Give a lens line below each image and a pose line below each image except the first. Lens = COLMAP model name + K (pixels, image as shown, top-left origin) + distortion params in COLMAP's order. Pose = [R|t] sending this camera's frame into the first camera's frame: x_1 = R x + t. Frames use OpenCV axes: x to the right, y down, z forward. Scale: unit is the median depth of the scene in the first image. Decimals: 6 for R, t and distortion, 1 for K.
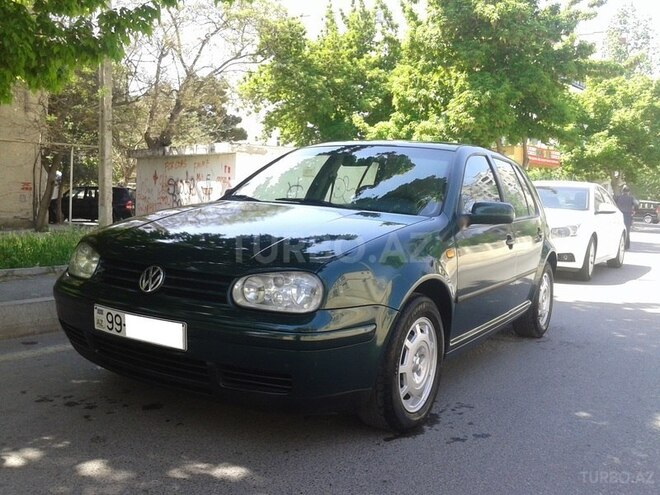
lens RADIAL K [[608.8, 0, 330.0], [0, 608.8, 247.5], [0, 0, 1]] dist [0.087078, -0.217636]
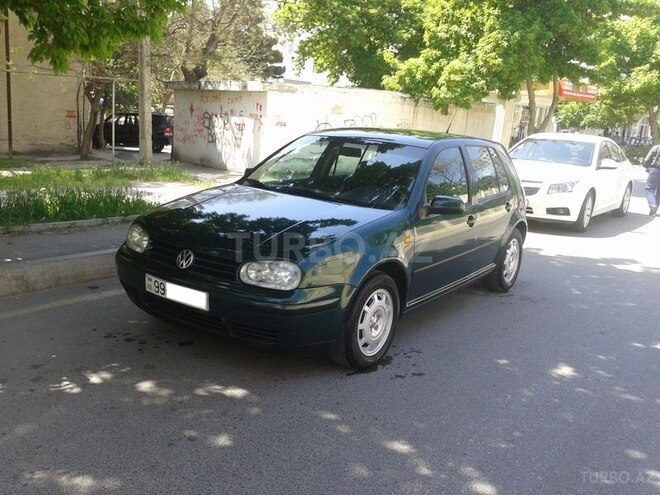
lens RADIAL K [[608.8, 0, 330.0], [0, 608.8, 247.5], [0, 0, 1]] dist [0.087078, -0.217636]
pose [[0.997910, 0.033056, -0.055518, 0.030220], [-0.025751, 0.991505, 0.127496, -0.040322], [0.059261, -0.125800, 0.990284, -0.094205]]
